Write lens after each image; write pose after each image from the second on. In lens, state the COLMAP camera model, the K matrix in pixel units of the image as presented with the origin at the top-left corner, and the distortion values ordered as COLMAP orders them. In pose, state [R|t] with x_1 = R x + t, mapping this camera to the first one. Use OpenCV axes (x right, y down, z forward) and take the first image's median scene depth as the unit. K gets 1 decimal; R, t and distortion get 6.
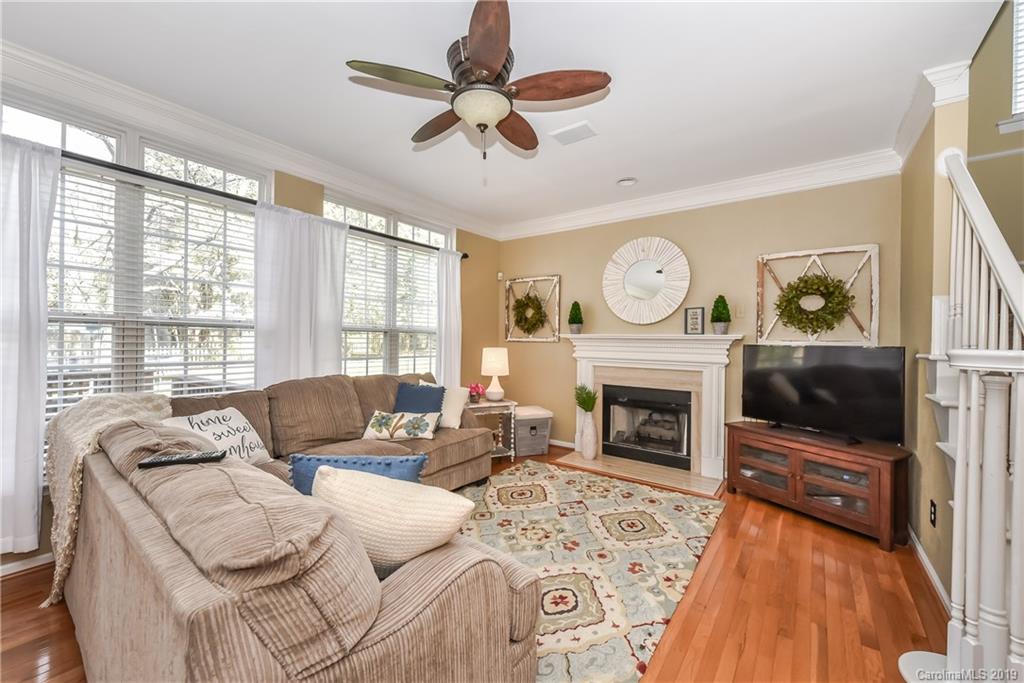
lens RADIAL K [[408.0, 0, 509.7], [0, 408.0, 340.7], [0, 0, 1]] dist [0.001144, -0.001225]
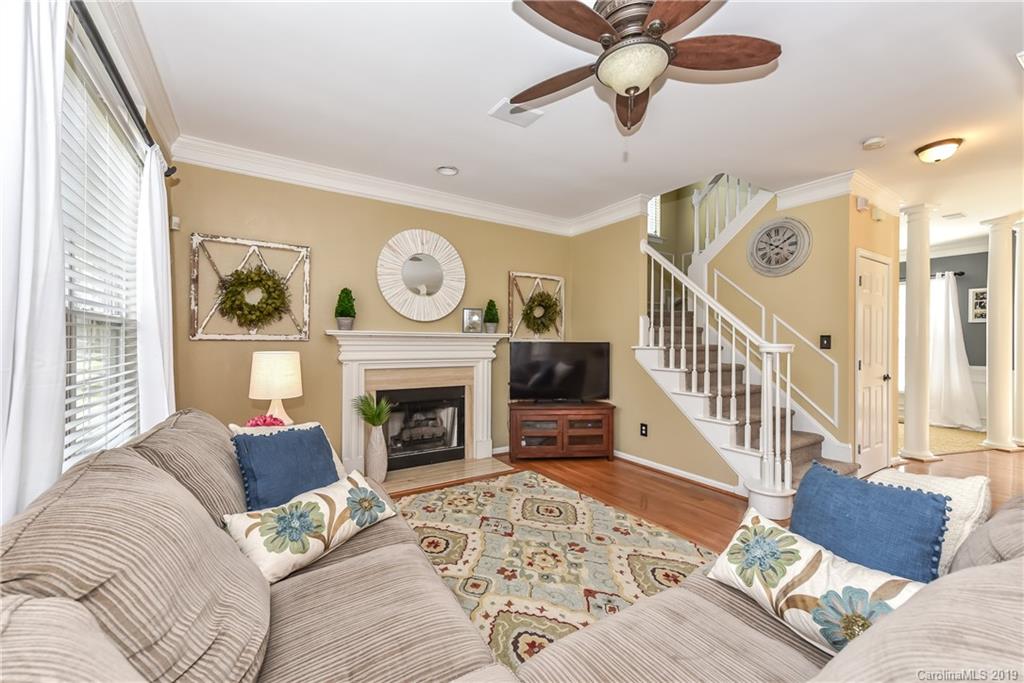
lens RADIAL K [[408.0, 0, 509.1], [0, 408.0, 339.1], [0, 0, 1]] dist [0.001144, -0.001225]
pose [[0.344760, -0.010140, 0.938636, -0.584484], [-0.005882, 0.999899, 0.012962, -0.014659], [-0.938673, -0.009990, 0.344665, 0.566873]]
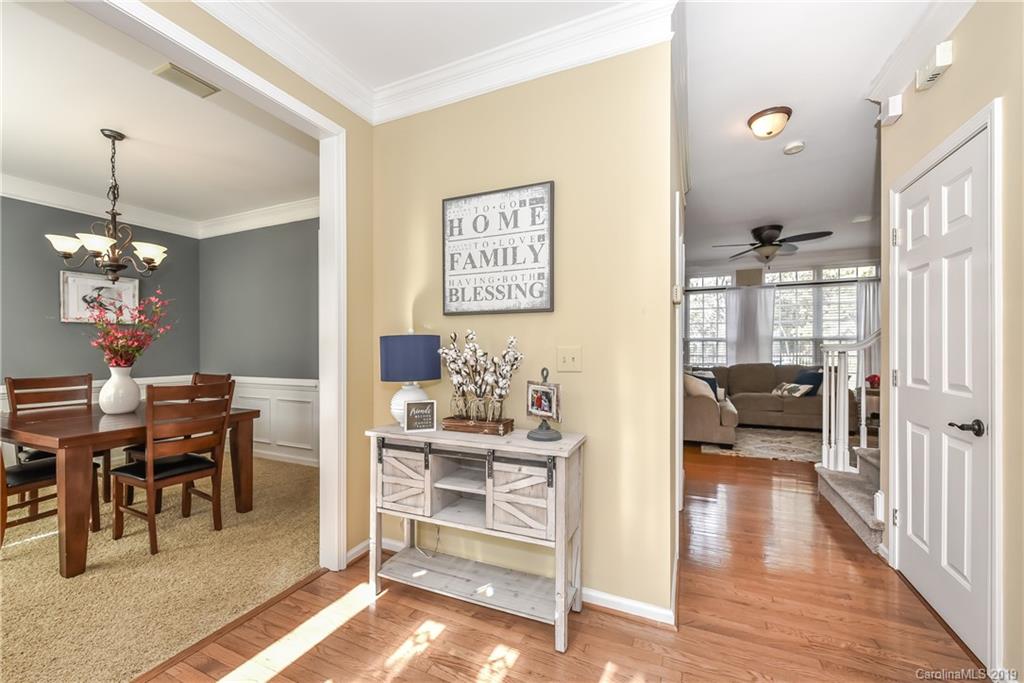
lens RADIAL K [[408.0, 0, 511.0], [0, 408.0, 344.1], [0, 0, 1]] dist [0.001144, -0.001225]
pose [[0.218815, -0.011840, -0.975695, 1.159203], [0.007822, 0.999916, -0.010380, 0.001623], [0.975735, -0.005360, 0.218889, -0.601751]]
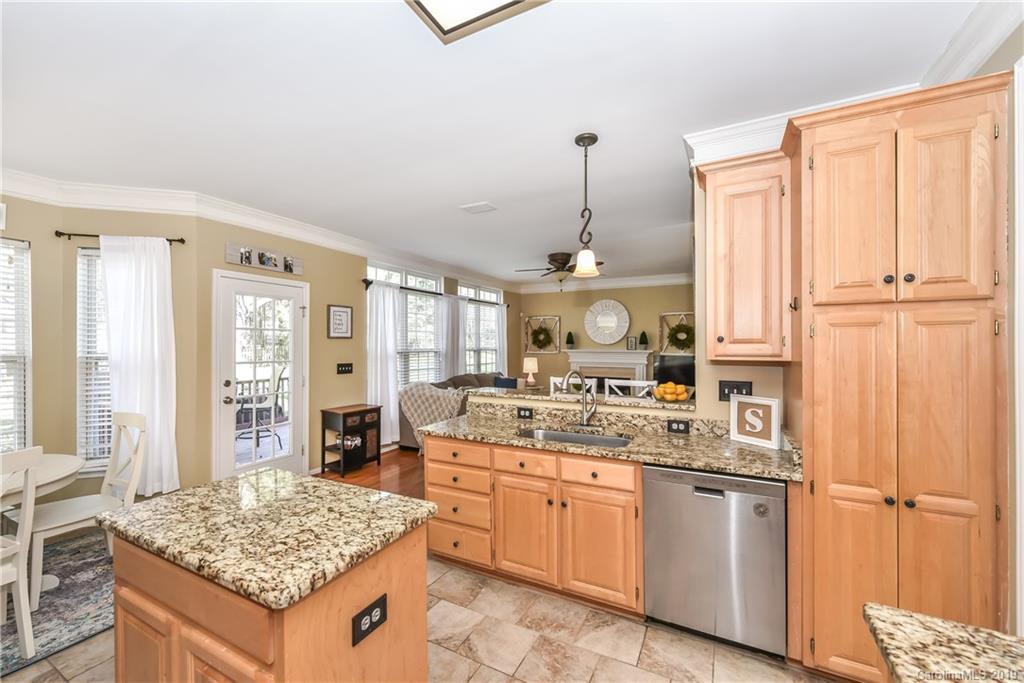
lens RADIAL K [[408.0, 0, 509.5], [0, 408.0, 342.0], [0, 0, 1]] dist [0.001144, -0.001225]
pose [[0.988385, -0.012393, 0.151462, -0.494595], [0.012653, 0.999920, -0.000755, -0.065976], [-0.151441, 0.002663, 0.988463, -0.991410]]
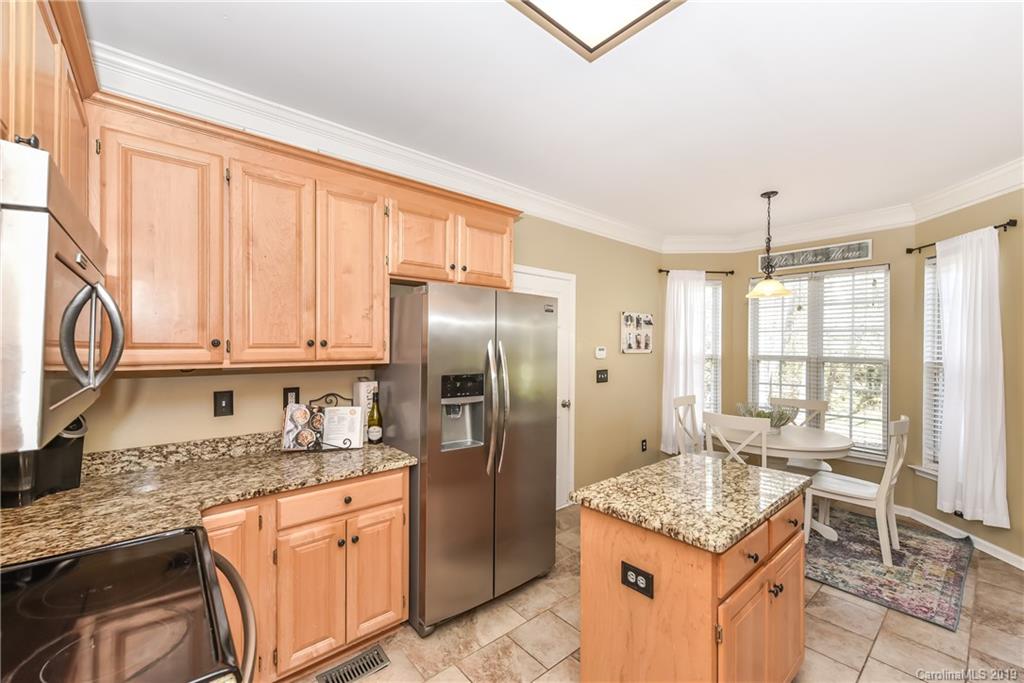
lens RADIAL K [[408.0, 0, 512.6], [0, 408.0, 347.5], [0, 0, 1]] dist [0.001144, -0.001225]
pose [[-0.221553, -0.009716, -0.975100, -0.137639], [-0.005909, 0.999945, -0.008621, -0.065687], [0.975130, 0.003852, -0.221598, -0.675191]]
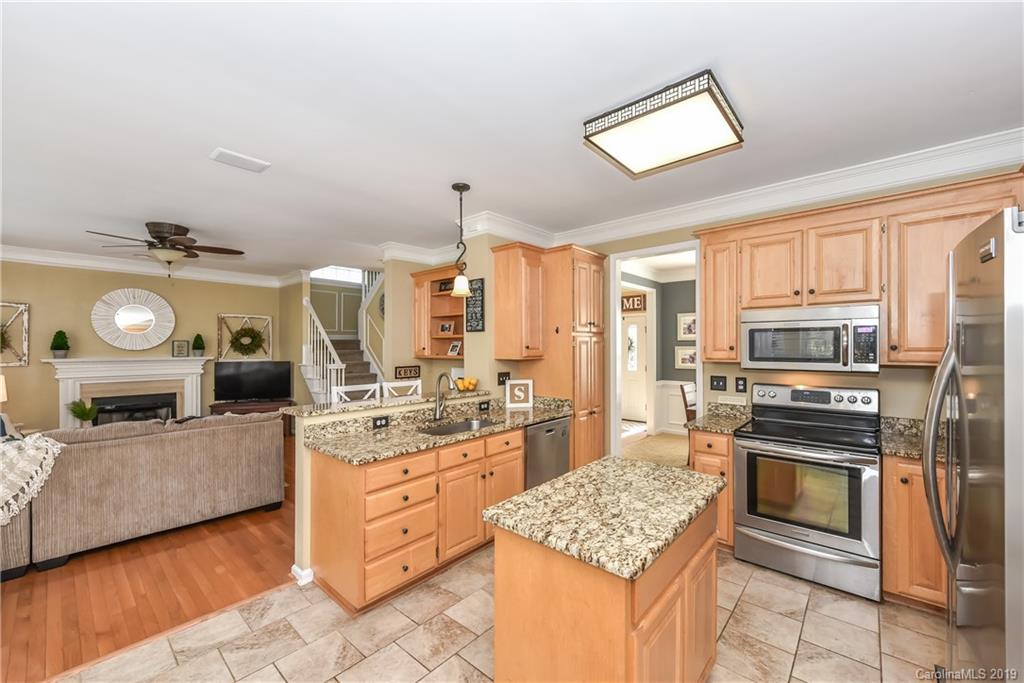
lens RADIAL K [[408.0, 0, 510.9], [0, 408.0, 345.3], [0, 0, 1]] dist [0.001144, -0.001225]
pose [[0.083024, -0.009385, 0.996503, -1.140324], [0.000810, 0.999956, 0.009350, -0.081808], [-0.996547, 0.000031, 0.083028, -0.484328]]
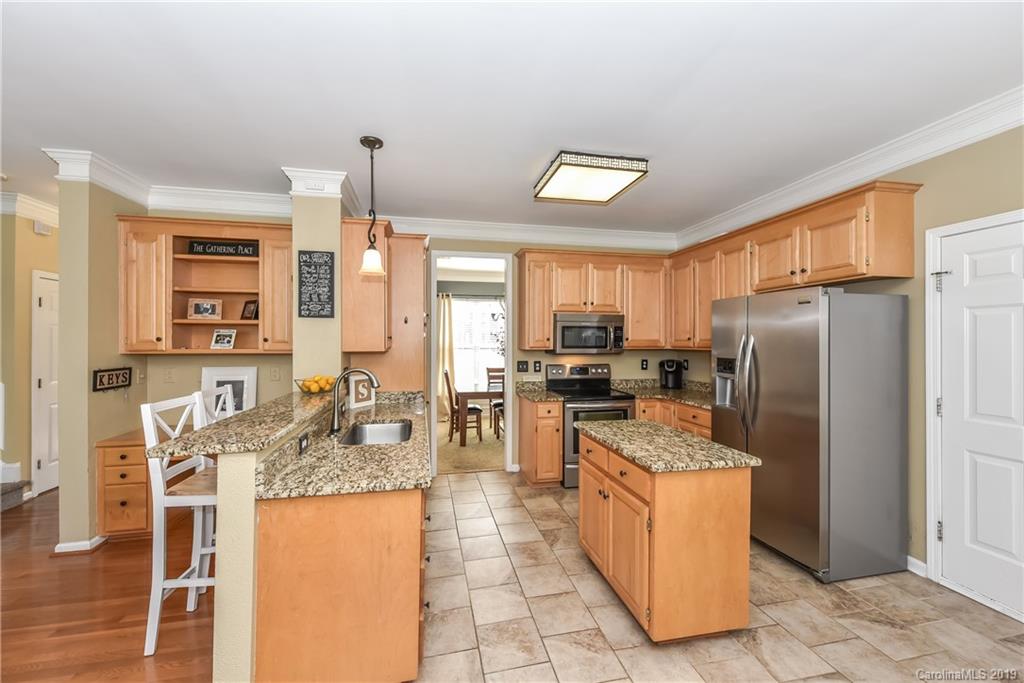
lens RADIAL K [[408.0, 0, 511.2], [0, 408.0, 337.9], [0, 0, 1]] dist [0.001144, -0.001225]
pose [[-0.756243, -0.009328, 0.654225, -0.928711], [-0.012525, 0.999922, -0.000221, -0.069539], [-0.654172, -0.008361, -0.756300, 0.096120]]
